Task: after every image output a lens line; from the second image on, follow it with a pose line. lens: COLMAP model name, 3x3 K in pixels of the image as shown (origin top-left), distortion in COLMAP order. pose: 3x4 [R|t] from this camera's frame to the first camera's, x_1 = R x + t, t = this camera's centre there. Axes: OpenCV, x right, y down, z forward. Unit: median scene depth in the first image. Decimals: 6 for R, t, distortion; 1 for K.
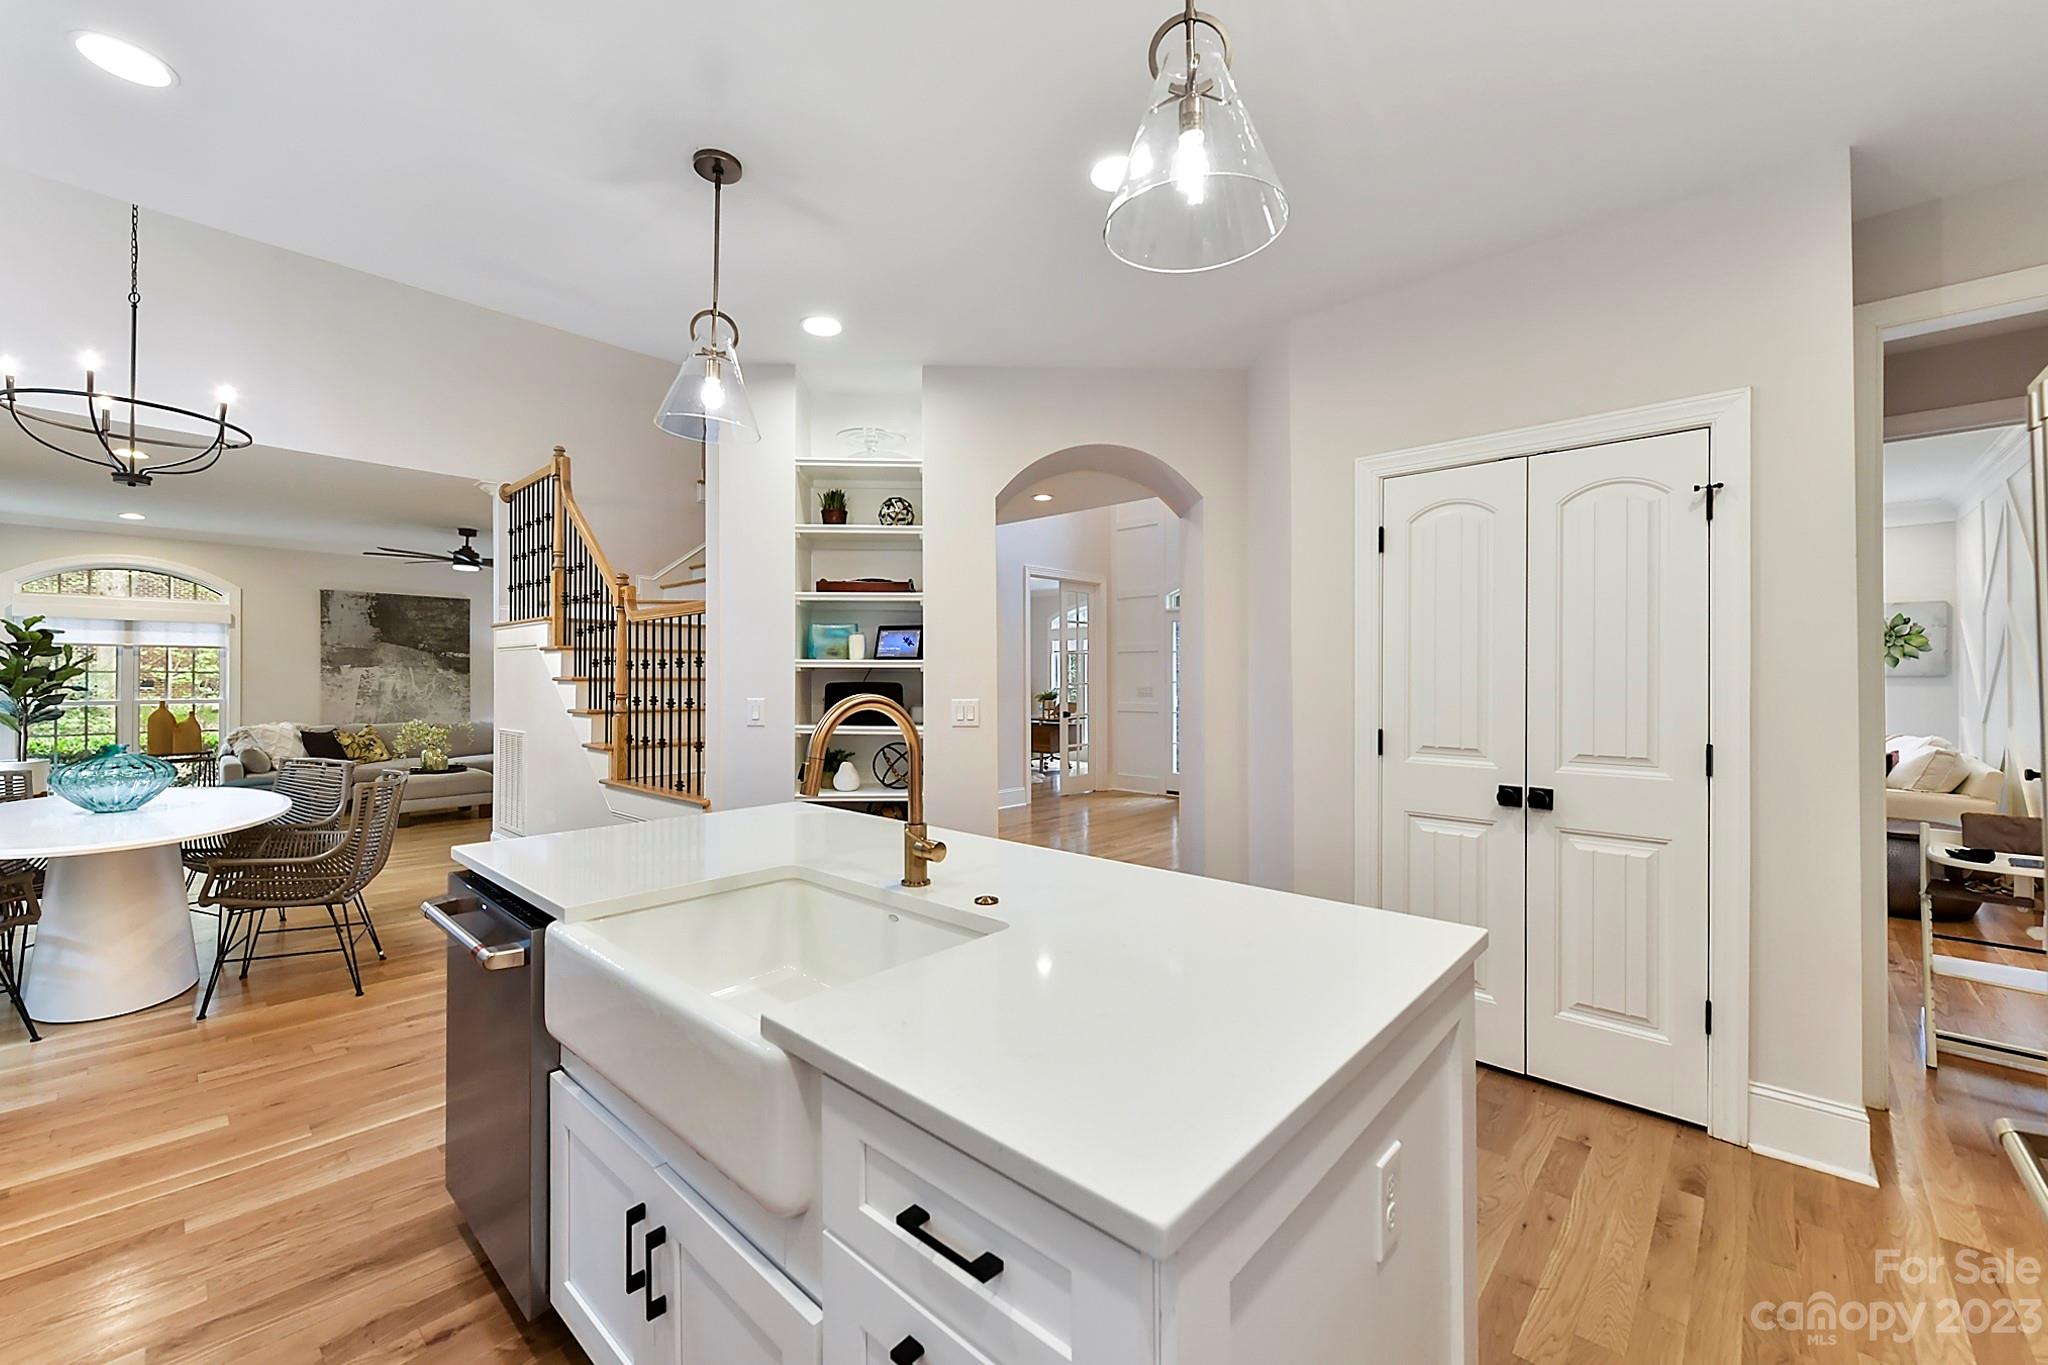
lens RADIAL K [[822.3, 0, 1022.7], [0, 822.3, 677.4], [0, 0, 1]] dist [0.005195, -0.001395]
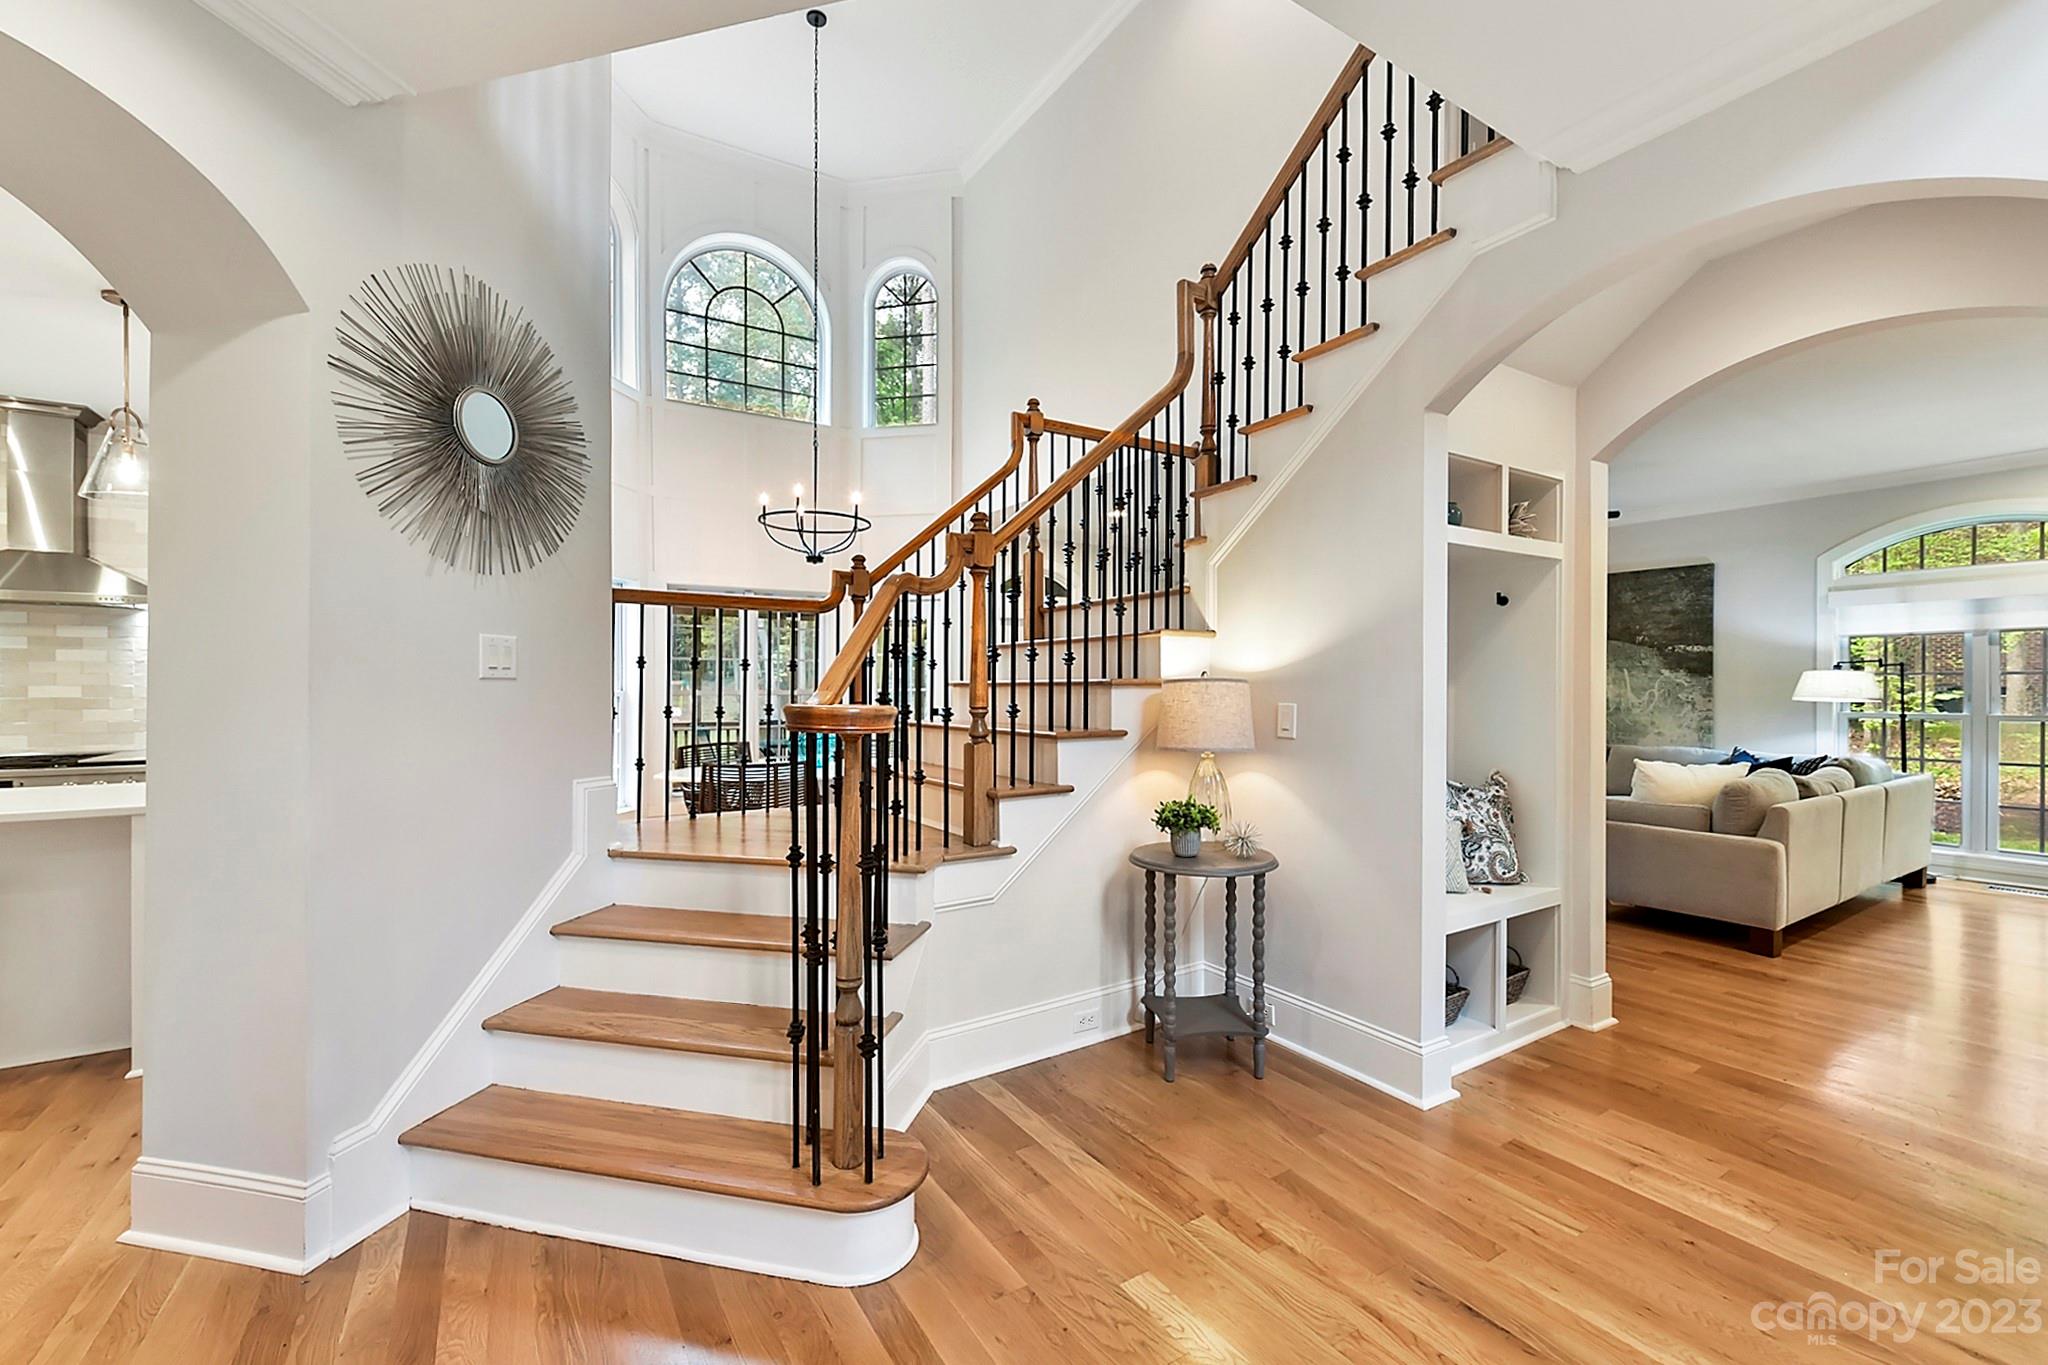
lens RADIAL K [[822.3, 0, 998.2], [0, 822.3, 686.7], [0, 0, 1]] dist [0.005195, -0.001395]
pose [[-0.278737, 0.000526, -0.960367, 0.151634], [0.001808, 0.999998, 0.000023, 0.003335], [0.960366, -0.001730, -0.278737, 0.791449]]
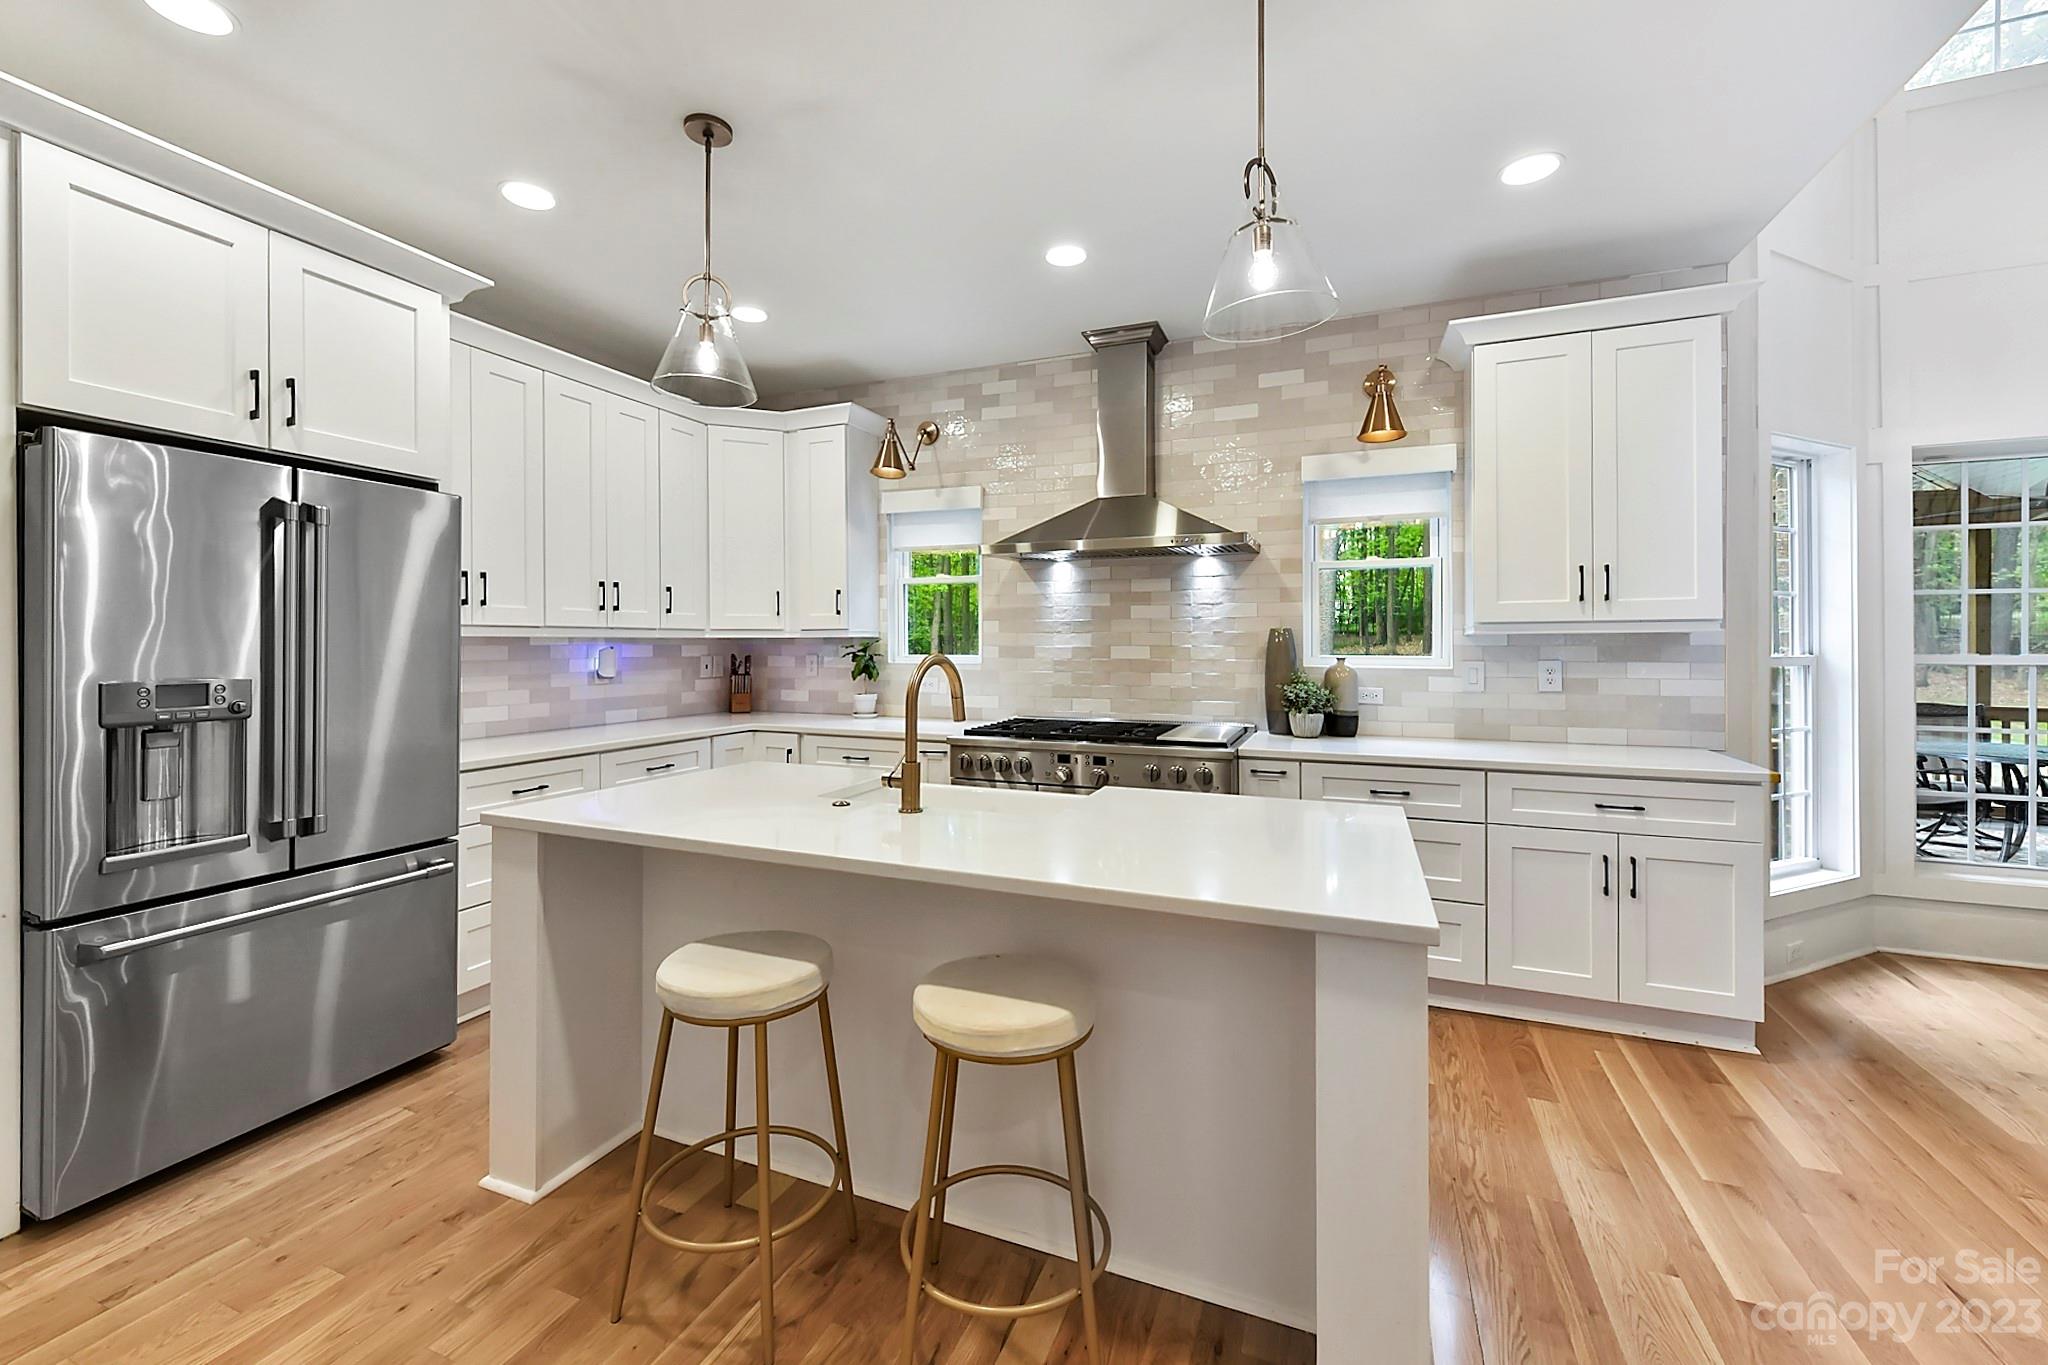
lens RADIAL K [[822.3, 0, 1018.1], [0, 822.3, 645.7], [0, 0, 1]] dist [0.005195, -0.001395]
pose [[-0.941002, -0.002409, -0.338394, 0.026959], [-0.002823, 0.999996, 0.000732, 0.001325], [0.338390, 0.001645, -0.941004, 0.472248]]
